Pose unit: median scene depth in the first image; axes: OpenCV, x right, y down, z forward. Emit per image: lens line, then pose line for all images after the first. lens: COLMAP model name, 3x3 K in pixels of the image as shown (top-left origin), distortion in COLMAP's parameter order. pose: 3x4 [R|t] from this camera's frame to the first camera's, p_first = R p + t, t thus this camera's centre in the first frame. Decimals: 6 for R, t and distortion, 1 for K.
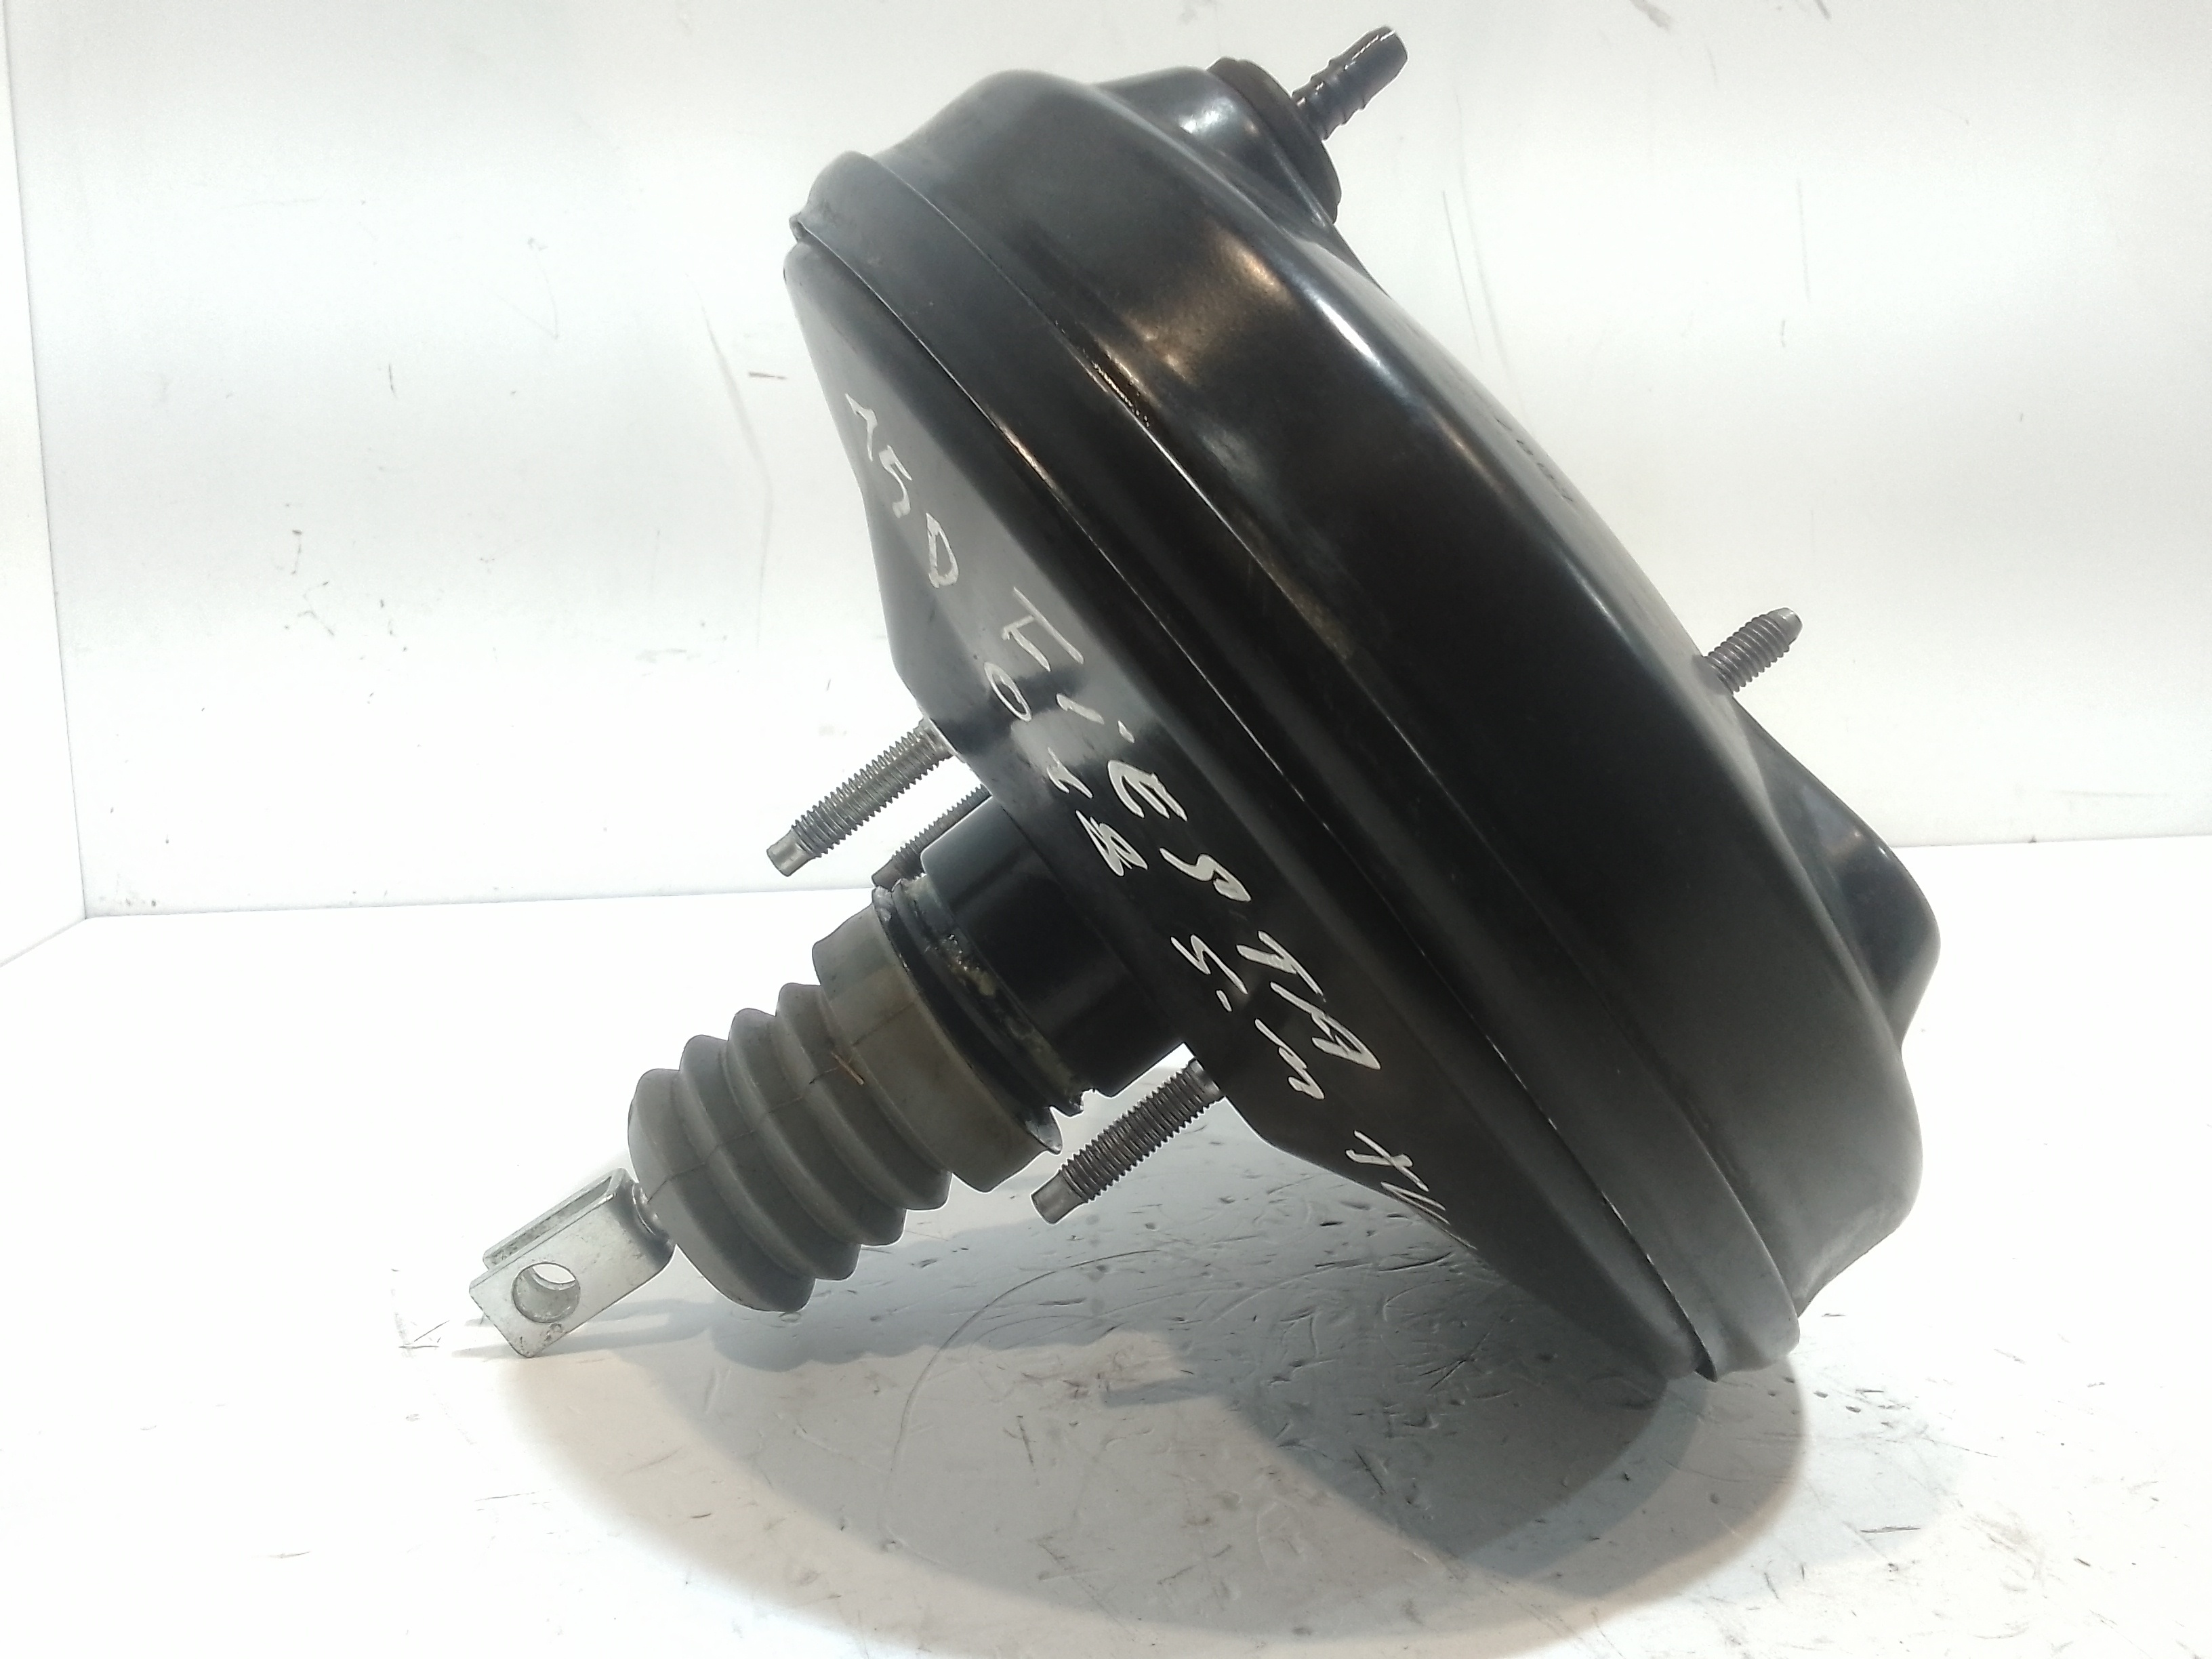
lens RADIAL K [[1734.3, 0, 1105.6], [0, 1734.3, 816.4], [0, 0, 1]] dist [0.027239, -0.023087]
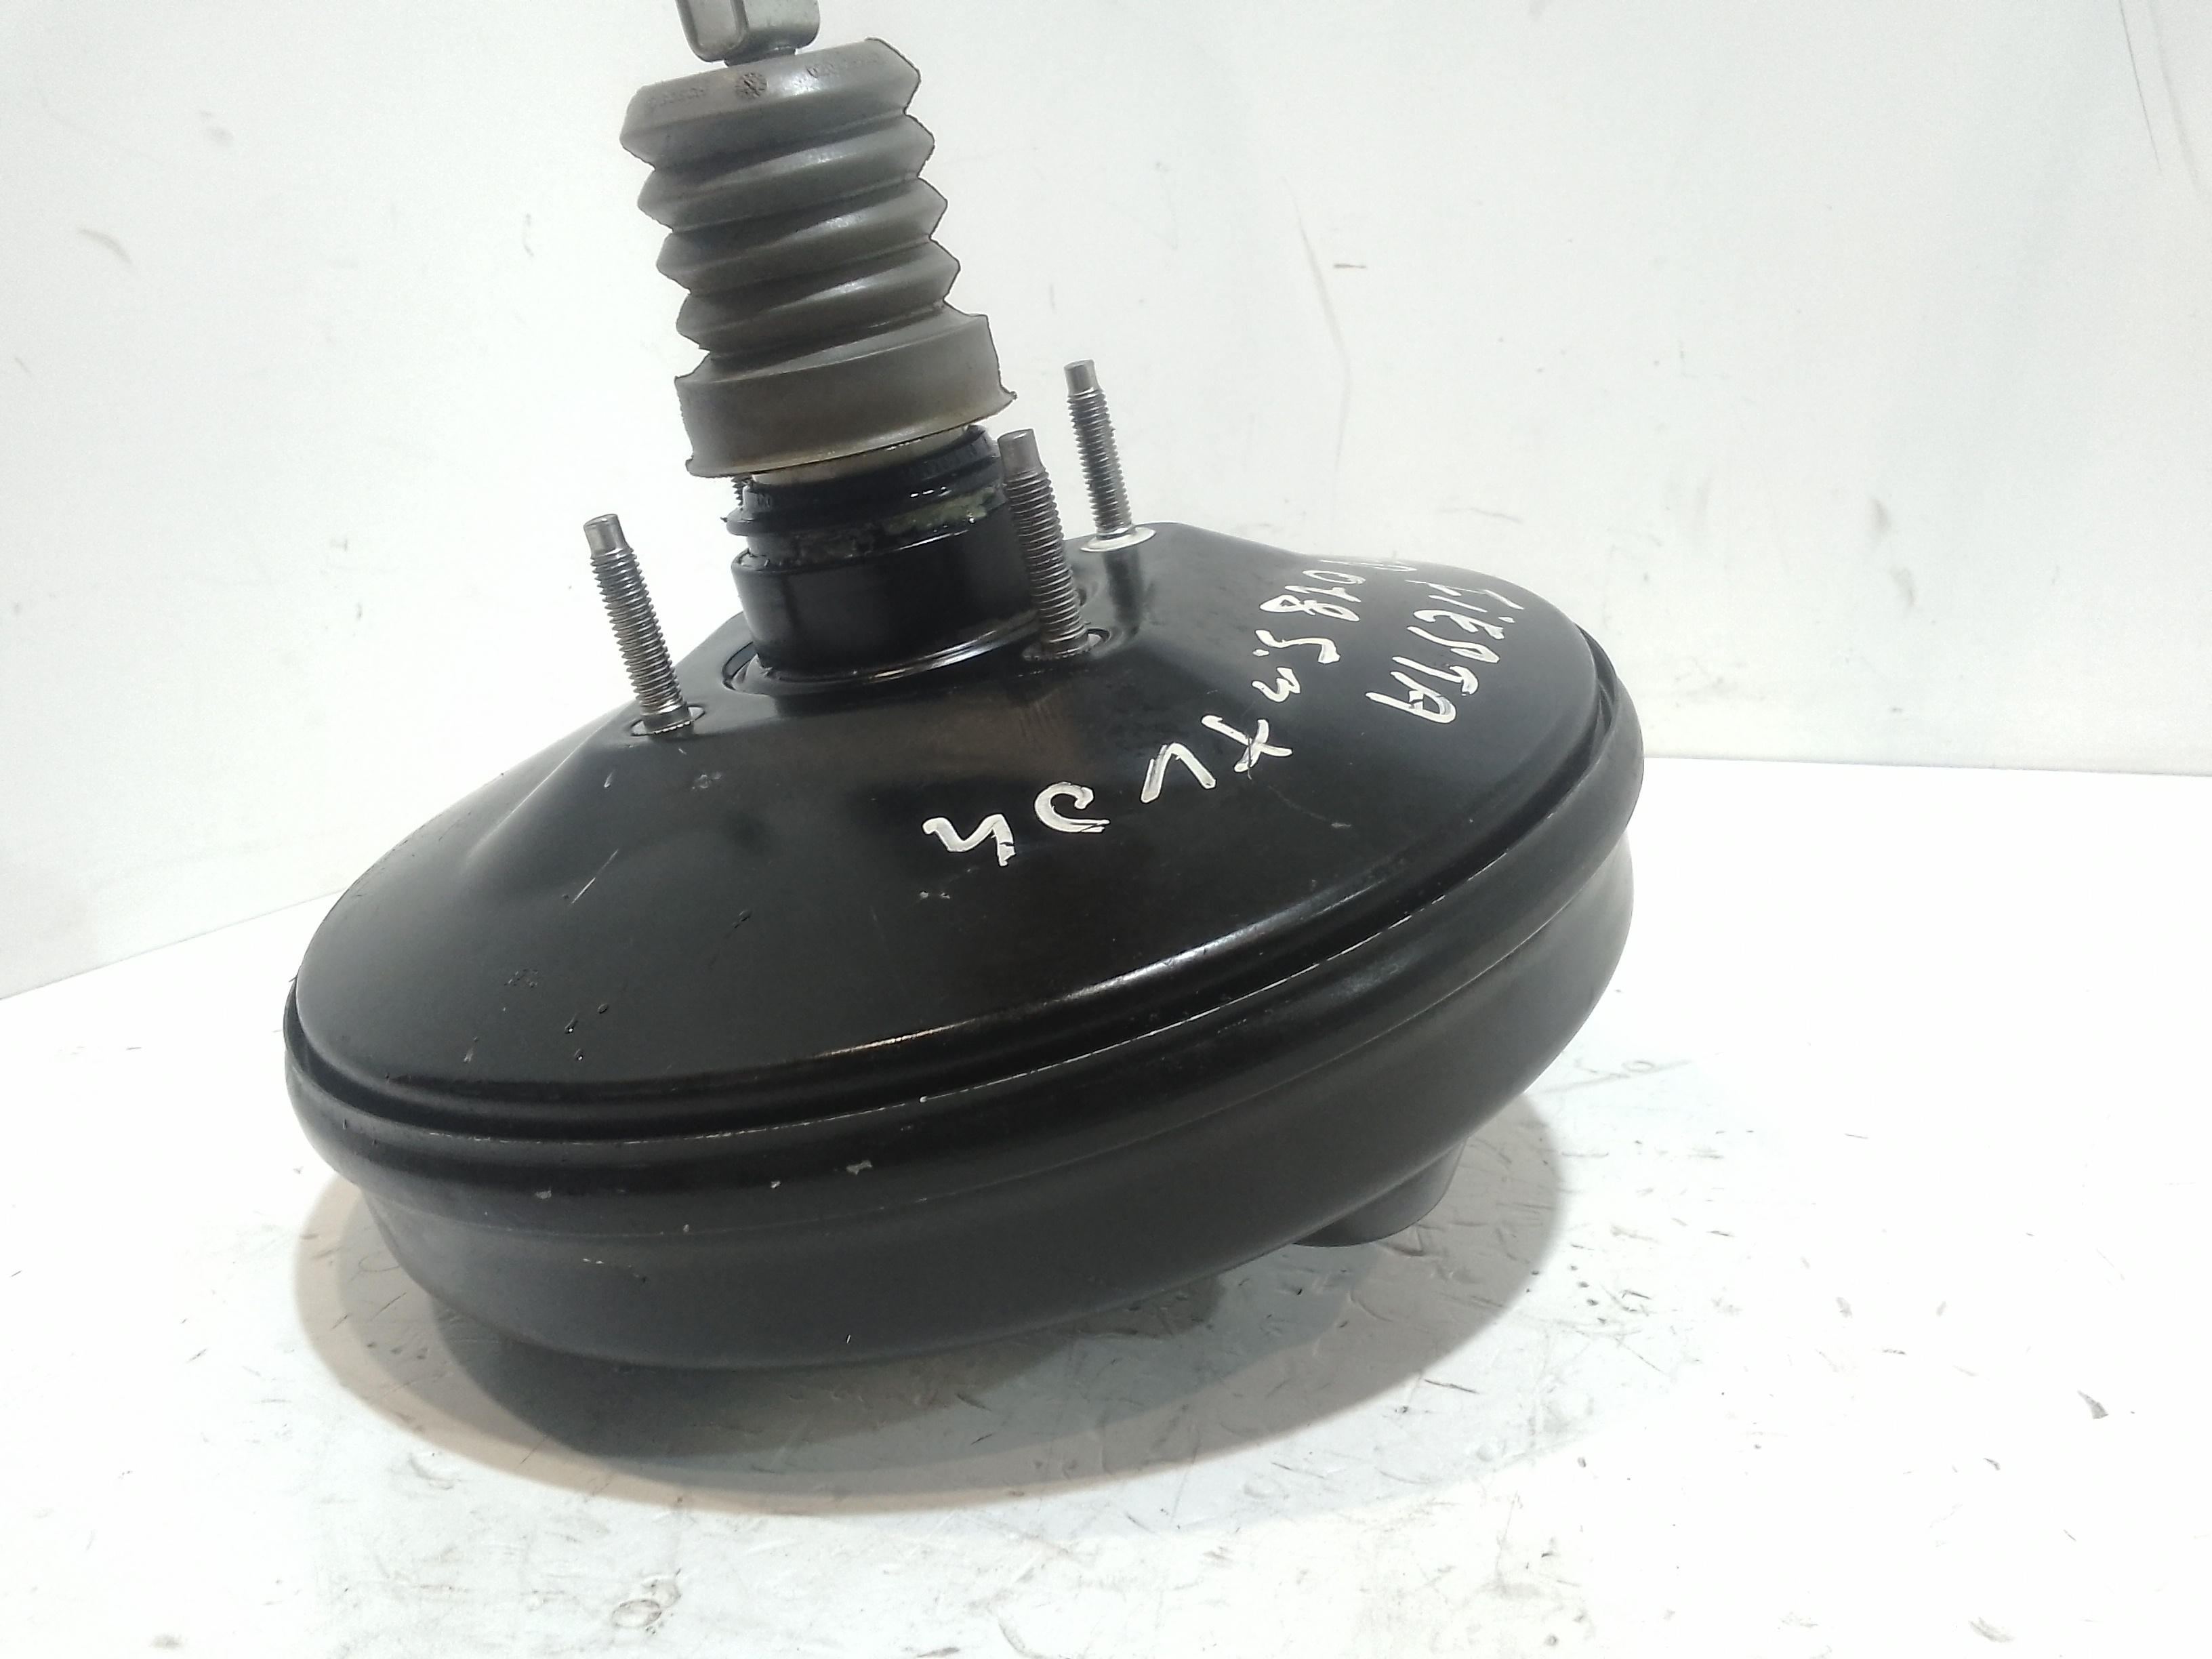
lens RADIAL K [[1734.3, 0, 1162.5], [0, 1734.3, 828.4], [0, 0, 1]] dist [0.027239, -0.023087]
pose [[0.834970, 0.096922, -0.541694, 0.338330], [-0.052250, 0.993883, 0.097292, -0.006810], [0.547810, -0.052932, 0.834927, 0.020968]]
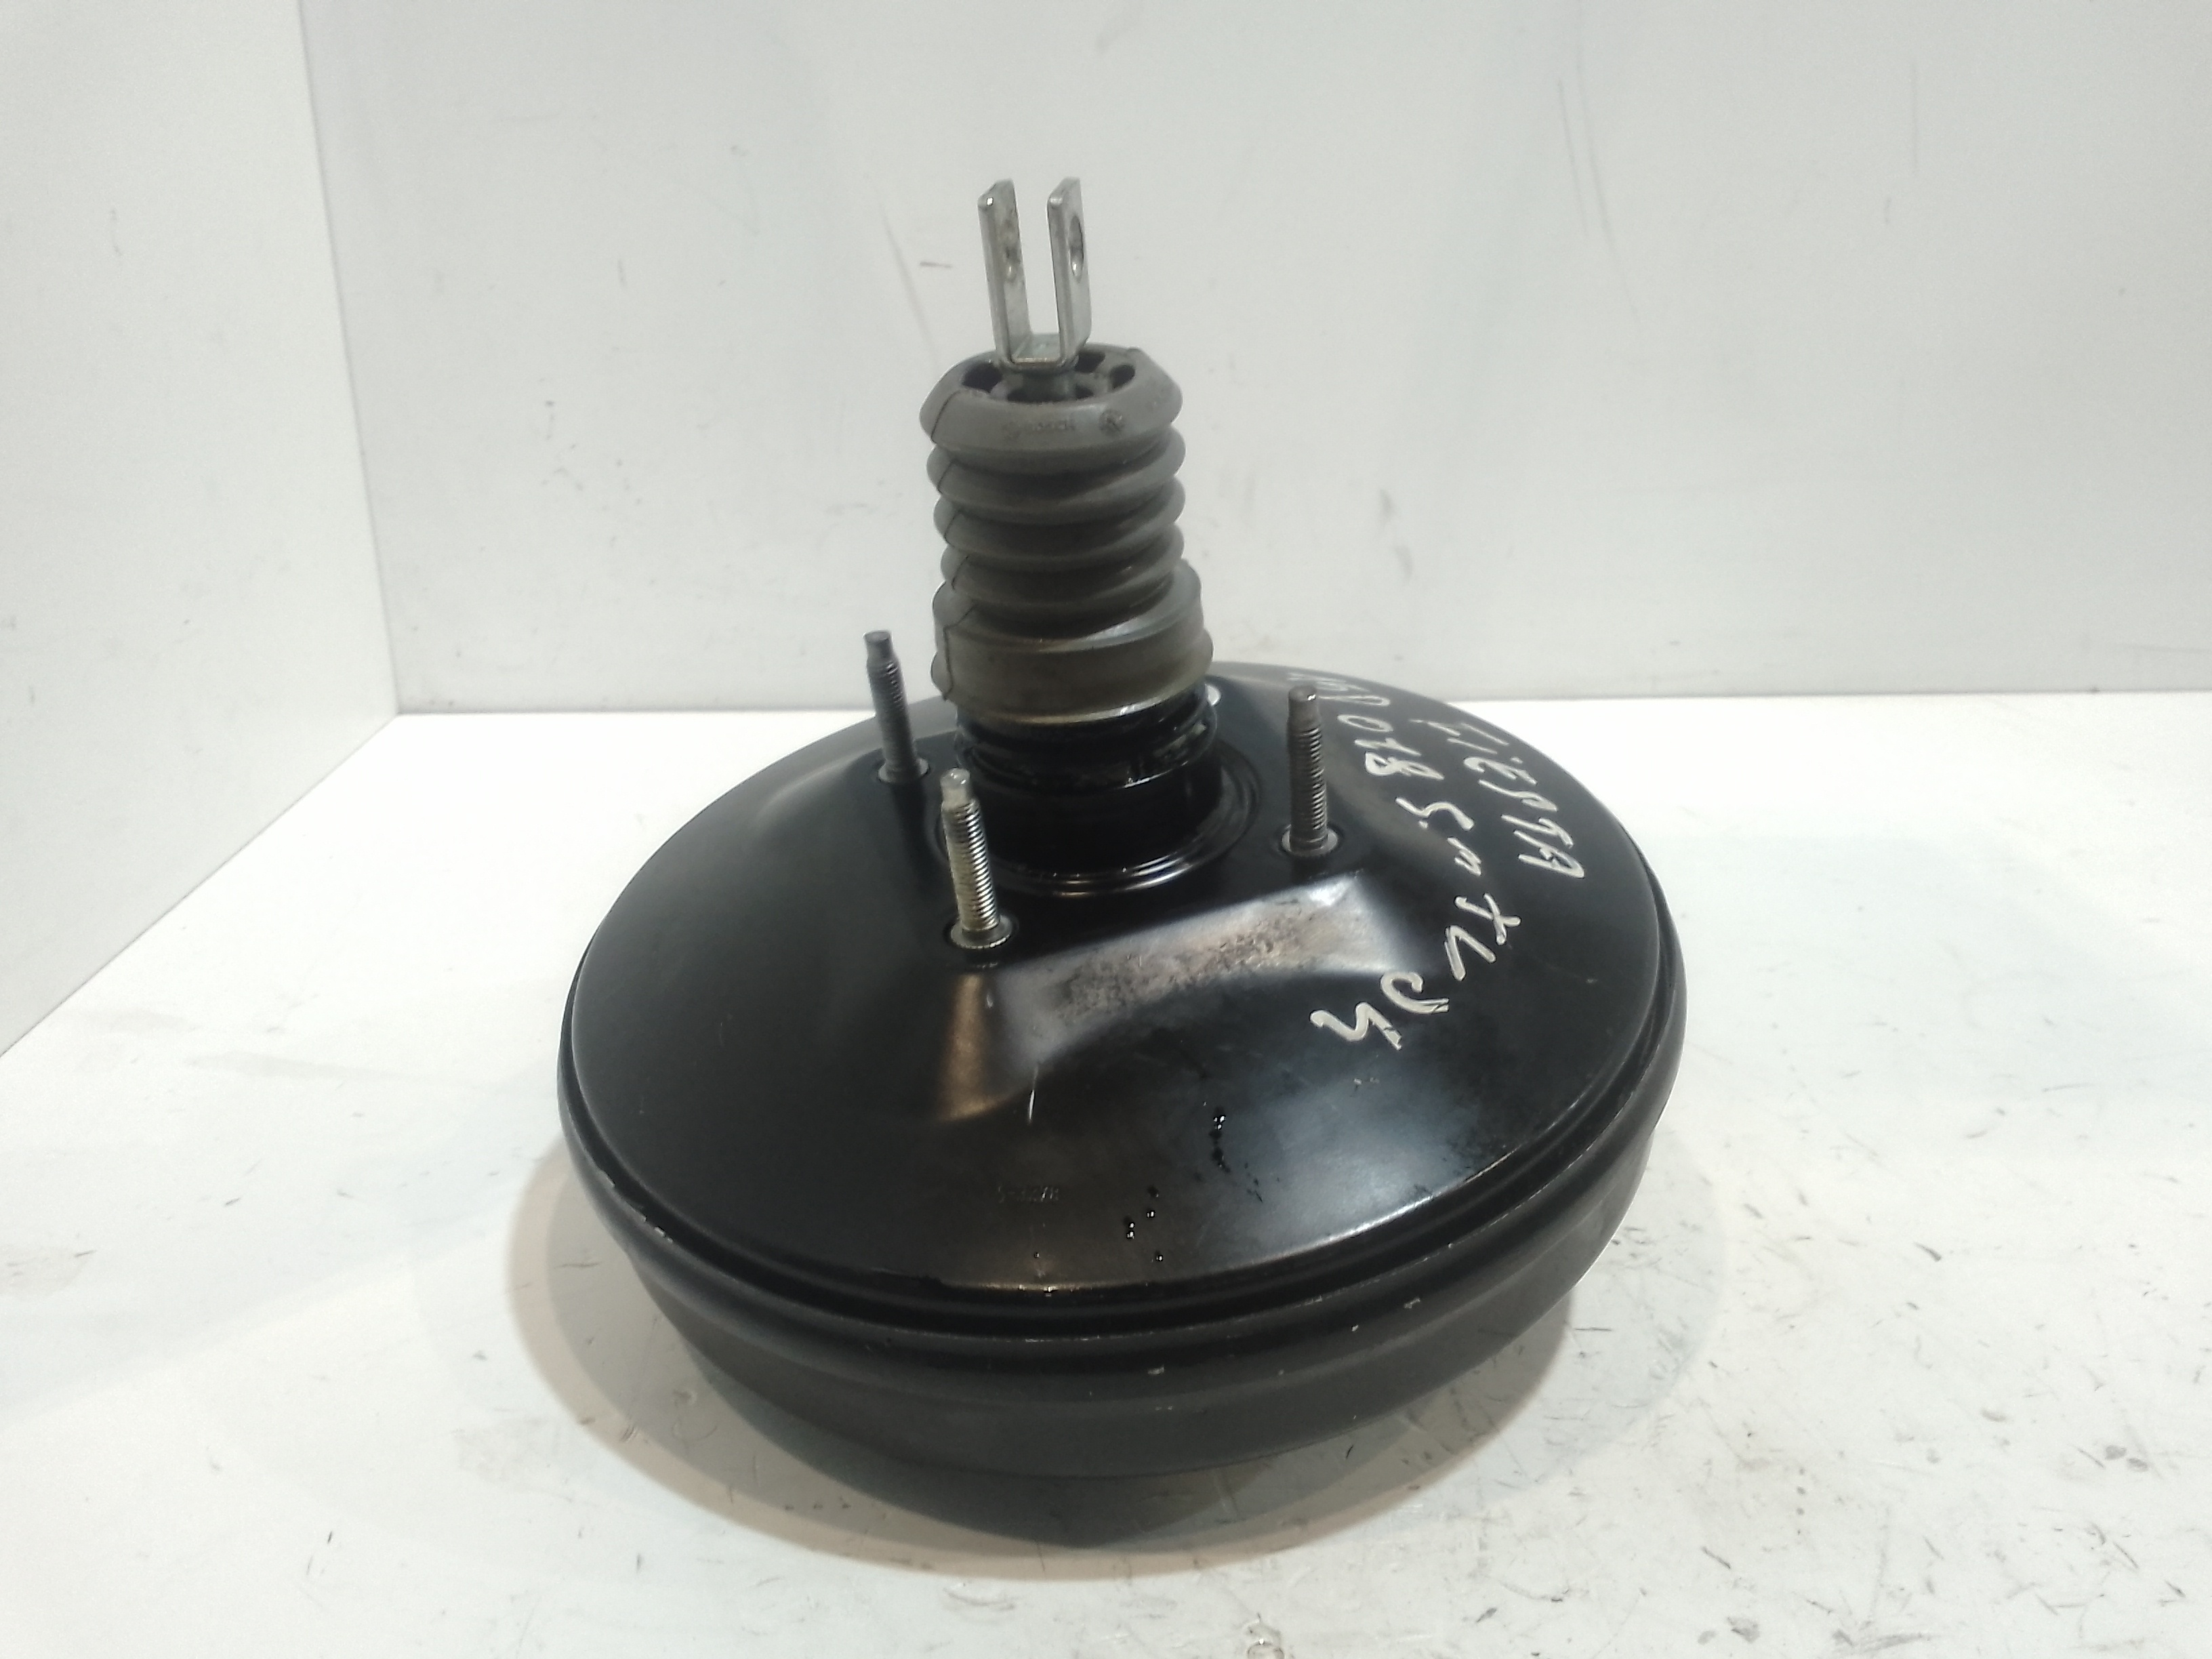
lens RADIAL K [[1734.3, 0, 1113.9], [0, 1734.3, 806.8], [0, 0, 1]] dist [0.027239, -0.023087]
pose [[0.992051, 0.051387, -0.114865, 0.075446], [-0.029581, 0.982472, 0.184048, -0.121390], [0.122310, -0.179187, 0.976182, -0.177170]]
